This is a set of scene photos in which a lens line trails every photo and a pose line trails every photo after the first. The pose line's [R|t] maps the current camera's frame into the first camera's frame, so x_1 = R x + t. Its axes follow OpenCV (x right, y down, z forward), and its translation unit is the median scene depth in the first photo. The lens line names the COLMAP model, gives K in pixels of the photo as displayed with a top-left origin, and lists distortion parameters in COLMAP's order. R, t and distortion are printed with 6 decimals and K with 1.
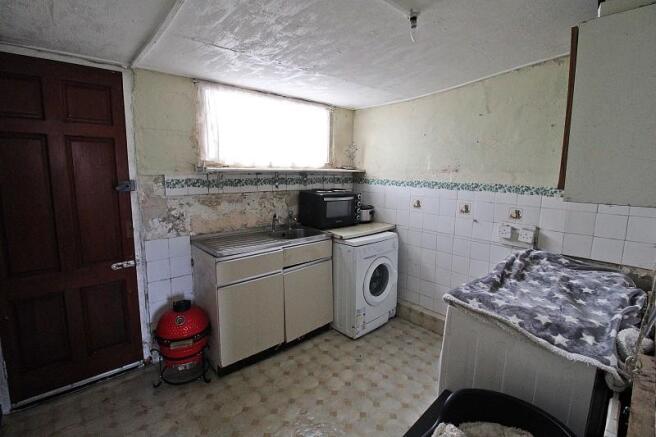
lens RADIAL K [[301.5, 0, 332.9], [0, 301.5, 211.6], [0, 0, 1]] dist [-0.025015, -0.000363]
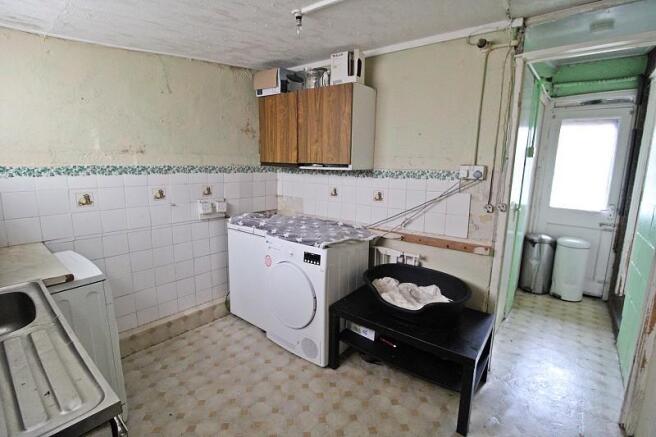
lens RADIAL K [[314.4, 0, 328.7], [0, 314.4, 206.5], [0, 0, 1]] dist [0.042957, -0.000213]
pose [[-0.127568, -0.171891, 0.976821, -0.594562], [0.113287, 0.975897, 0.186523, -0.098058], [-0.985339, 0.134456, -0.105020, 0.616531]]
